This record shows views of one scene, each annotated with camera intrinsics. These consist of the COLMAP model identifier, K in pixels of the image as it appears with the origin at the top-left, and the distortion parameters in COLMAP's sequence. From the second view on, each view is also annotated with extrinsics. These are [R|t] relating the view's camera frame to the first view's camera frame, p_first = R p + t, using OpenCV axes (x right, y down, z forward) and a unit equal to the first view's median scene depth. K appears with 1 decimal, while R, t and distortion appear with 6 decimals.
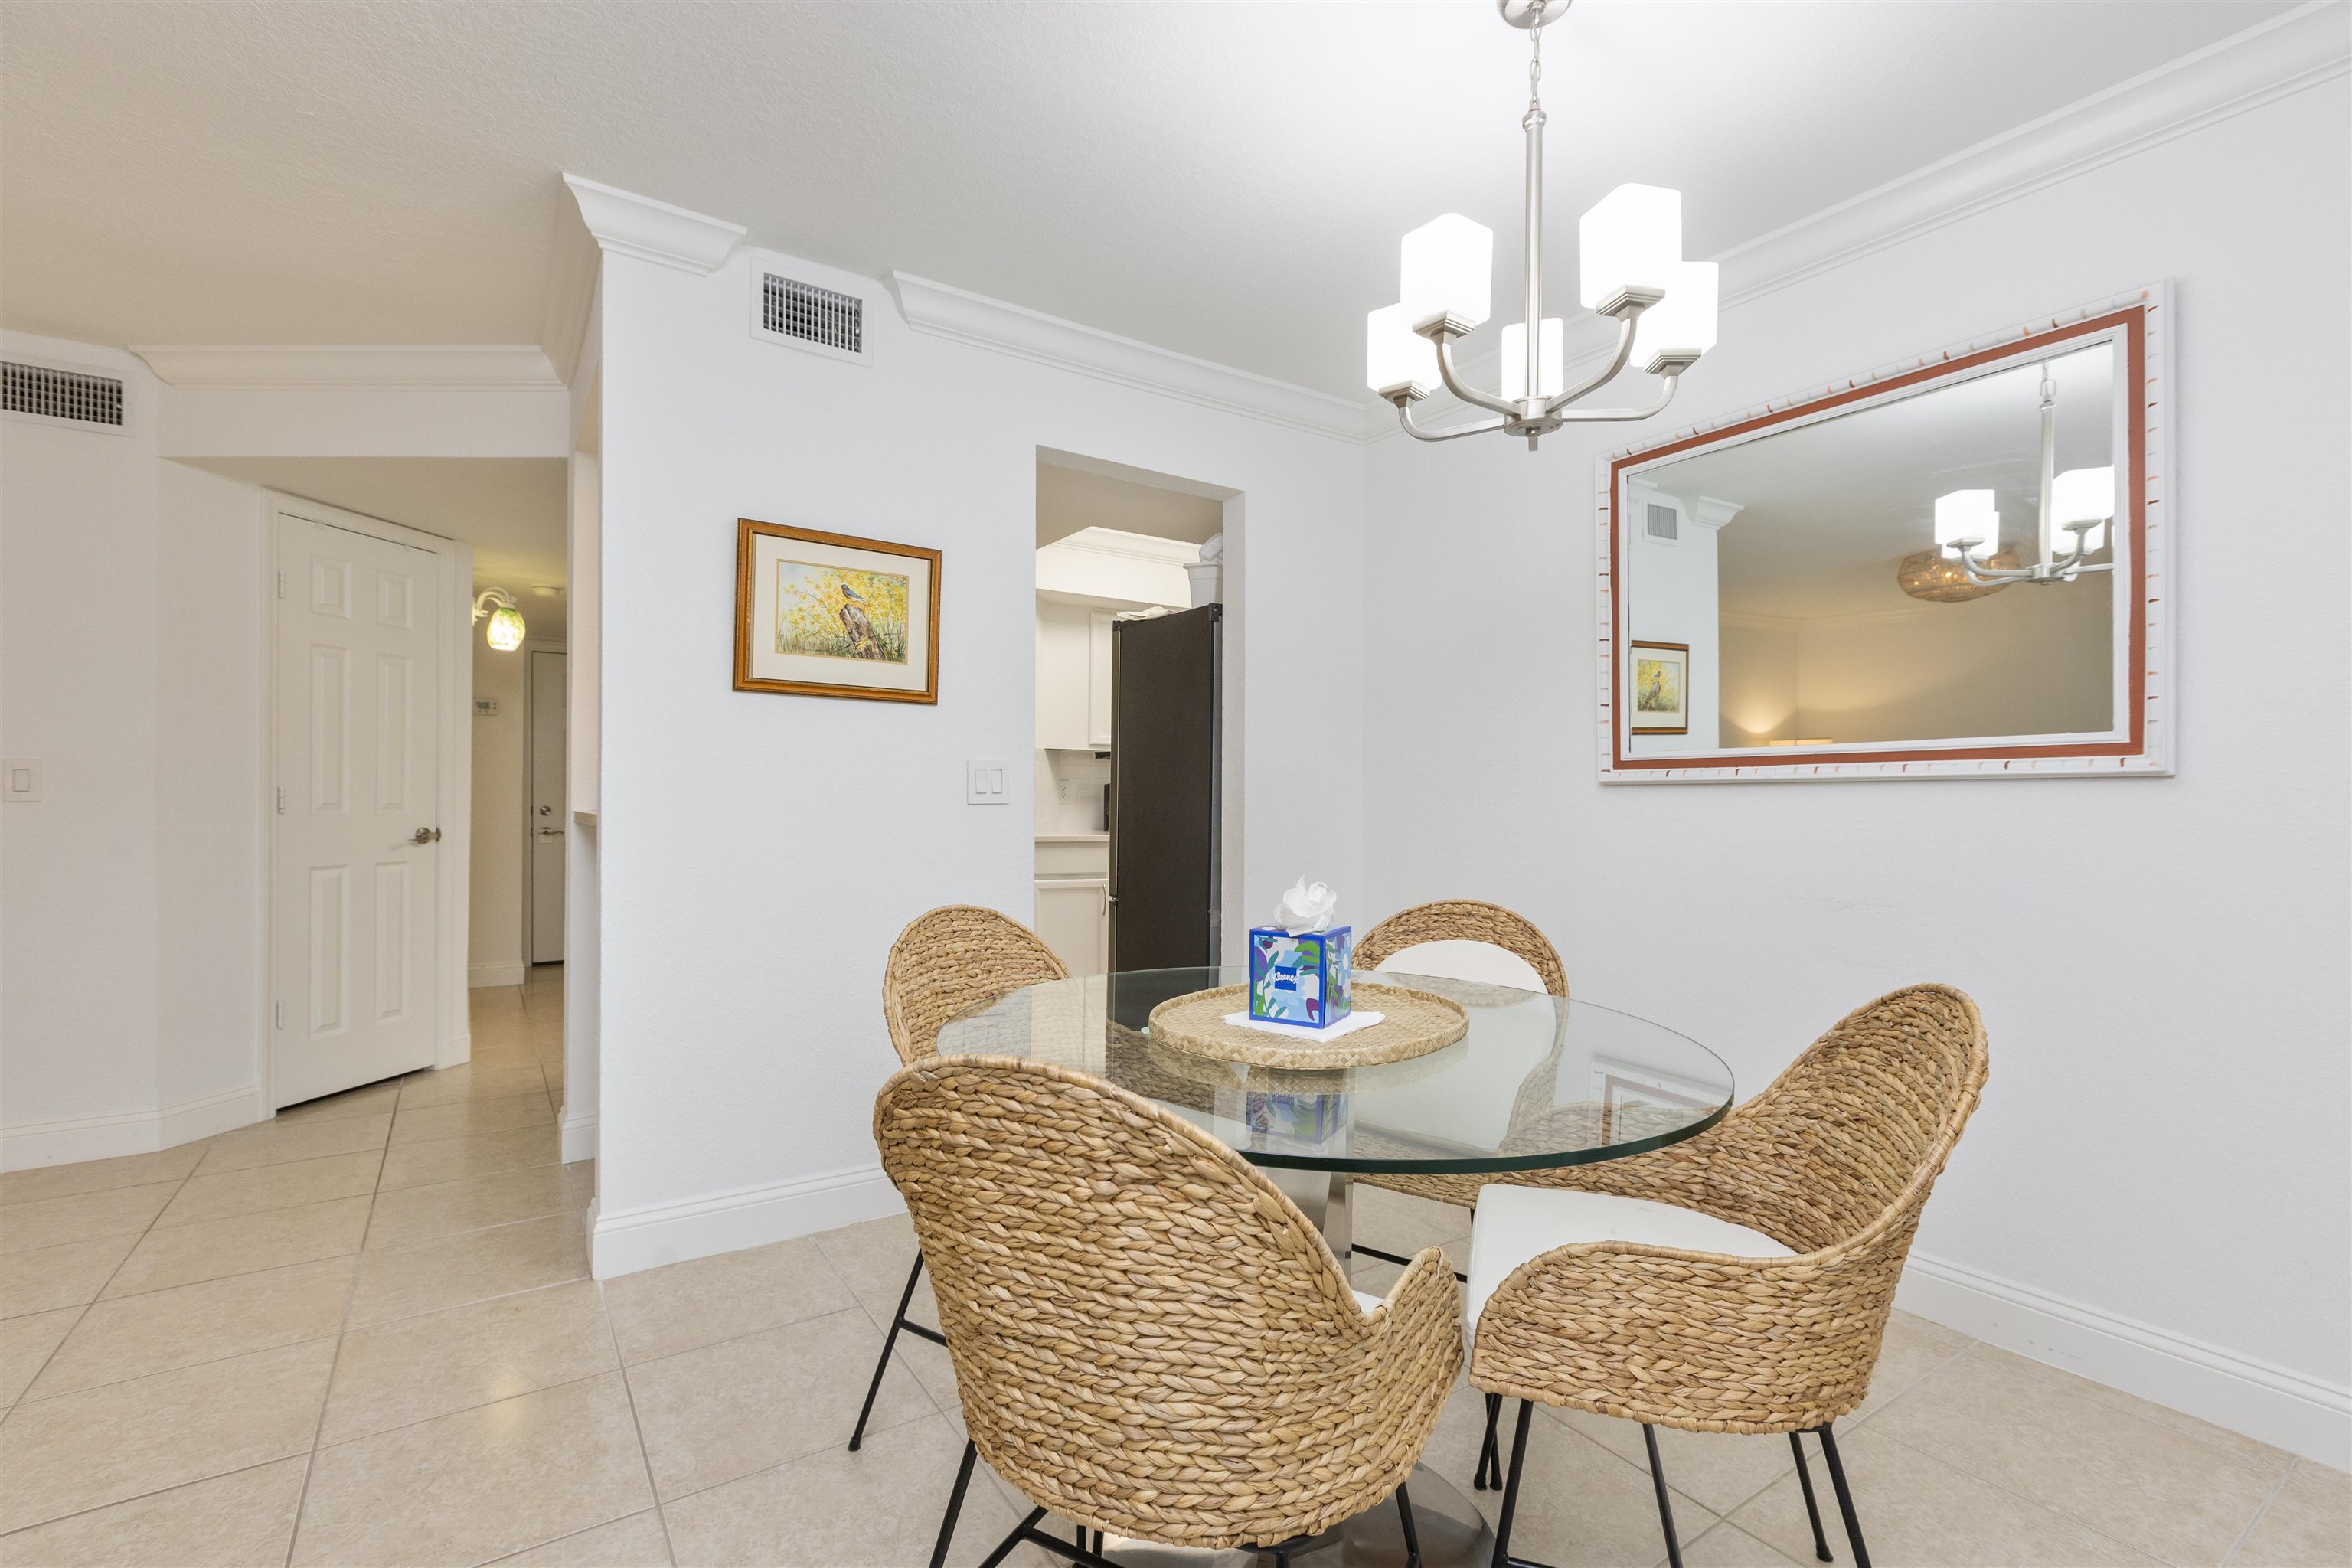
lens RADIAL K [[1045.0, 0, 1175.8], [0, 1045.0, 802.4], [0, 0, 1]] dist [-0.001726, -0.000117]
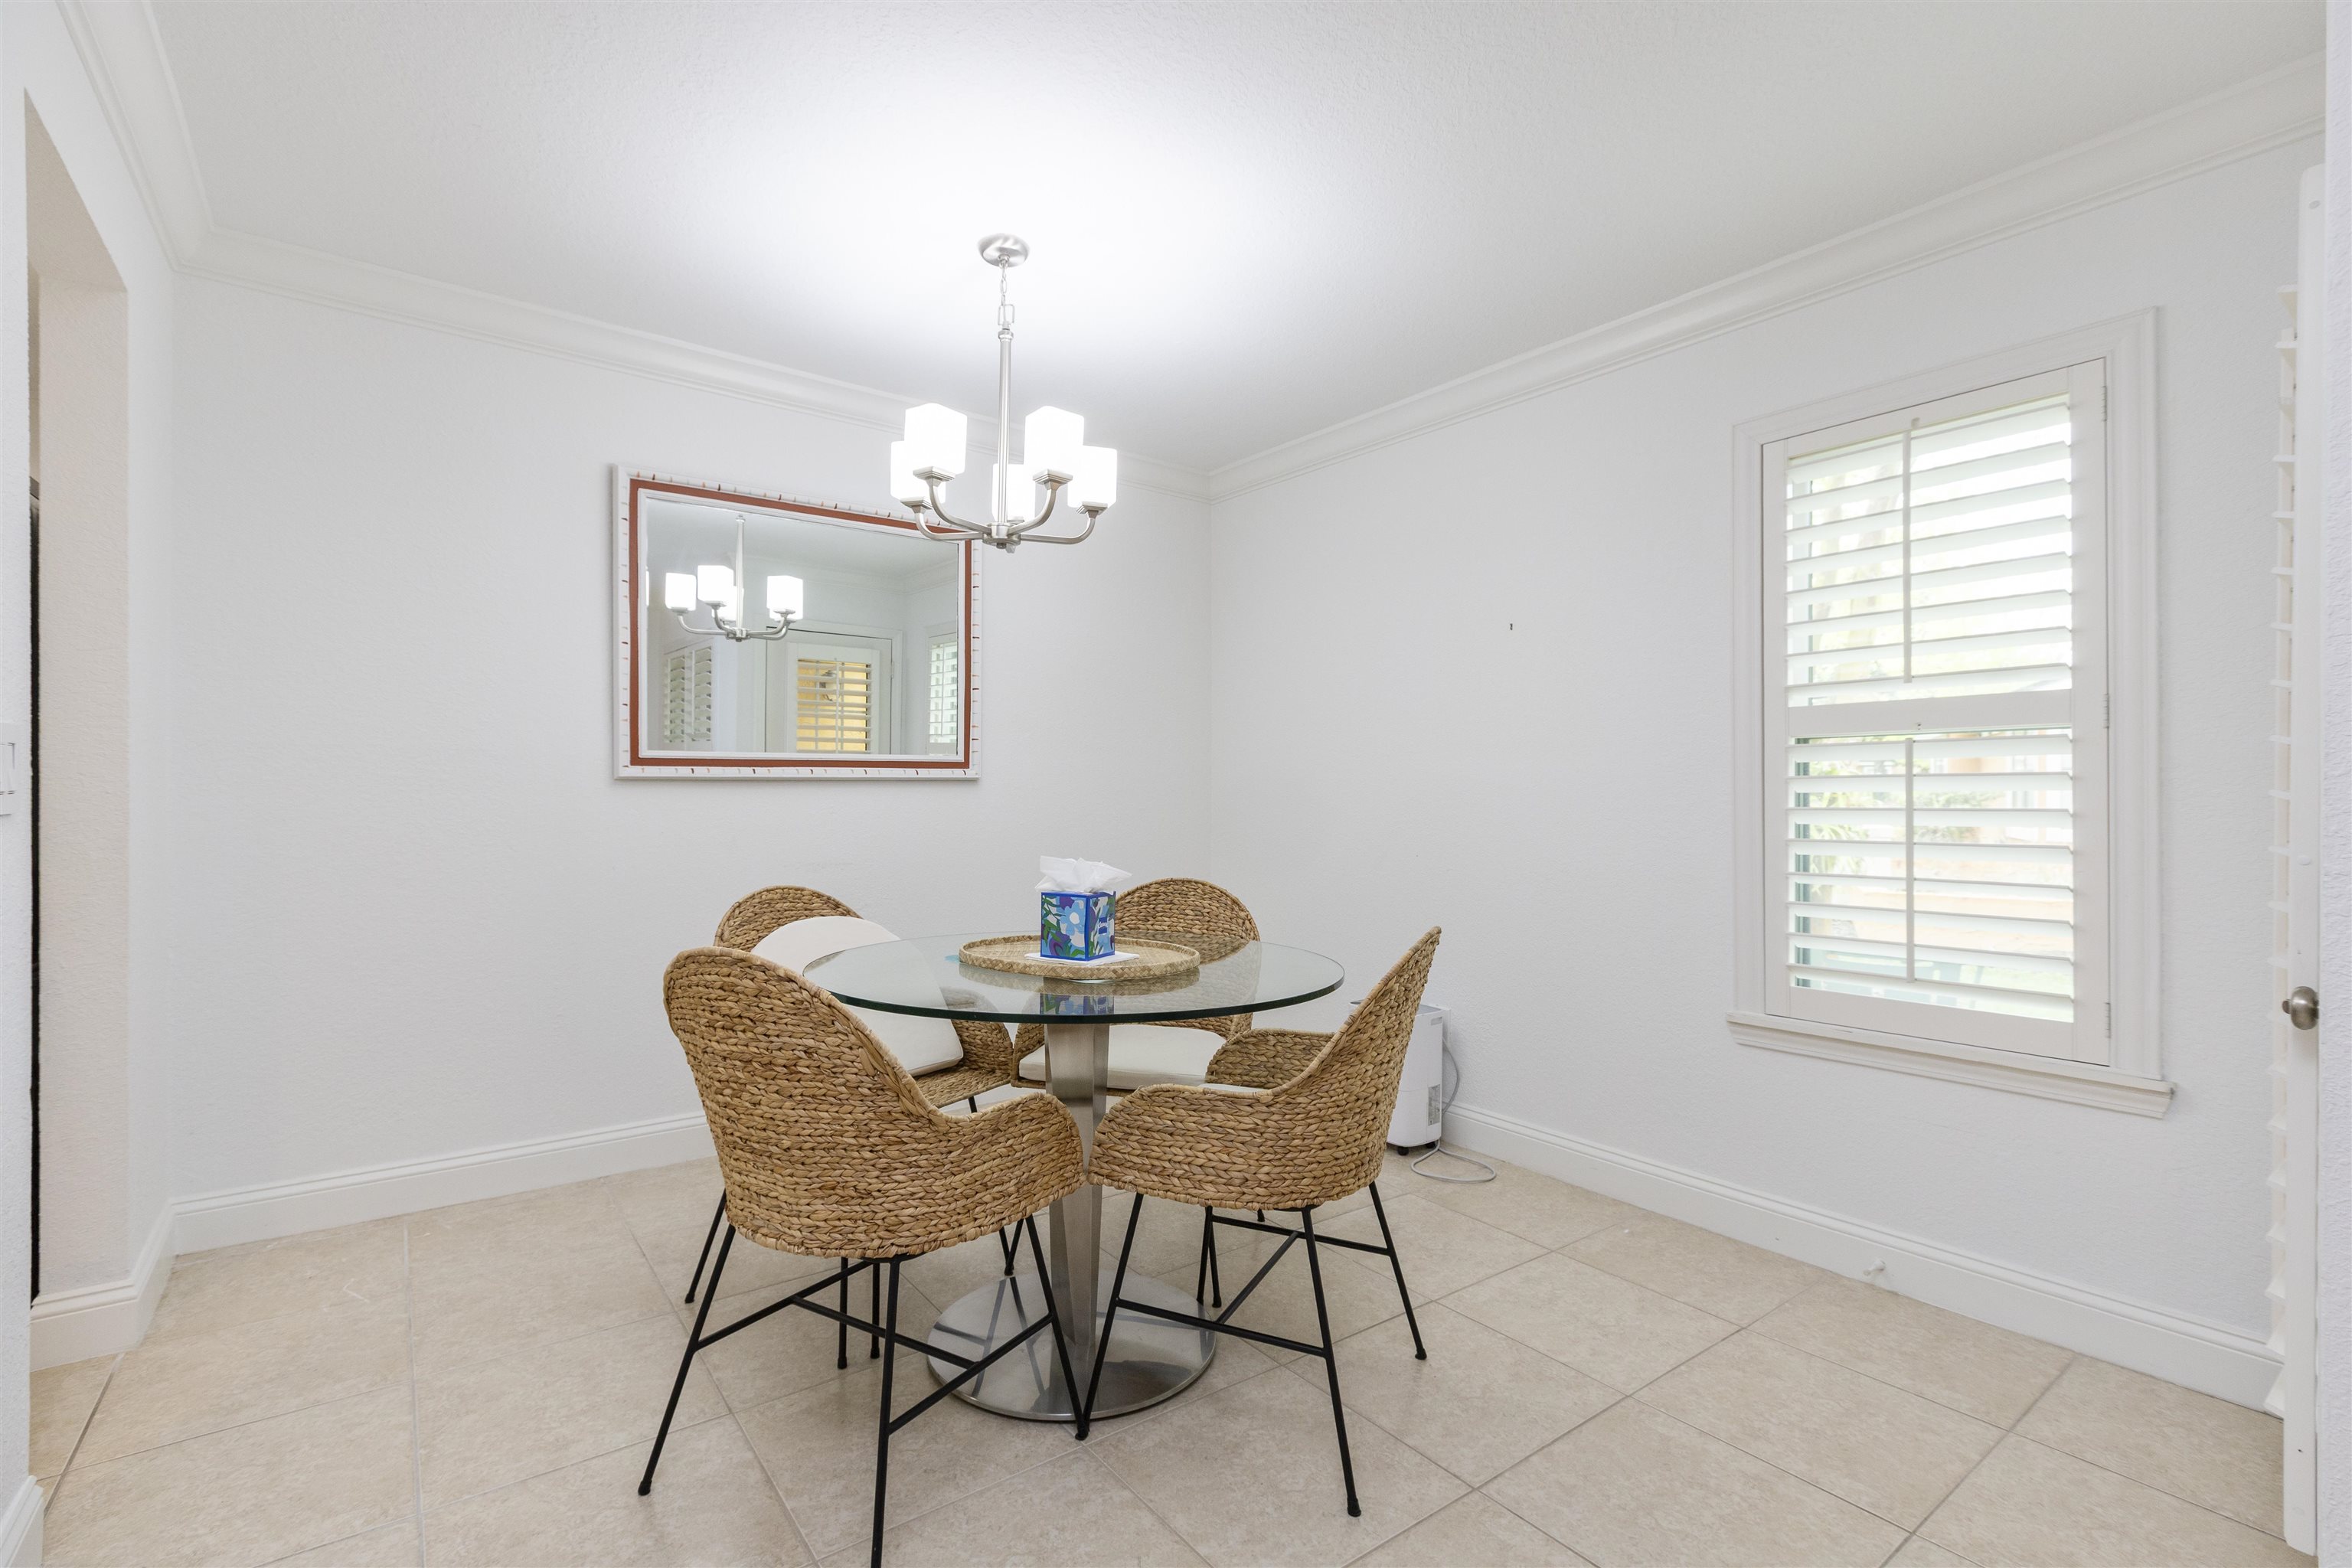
lens RADIAL K [[1045.0, 0, 1170.1], [0, 1045.0, 793.9], [0, 0, 1]] dist [-0.001726, -0.000117]
pose [[-0.046659, -0.009606, 0.998865, -0.707858], [-0.000628, 0.999954, 0.009588, -0.013405], [-0.998911, -0.000180, -0.046663, 0.520673]]
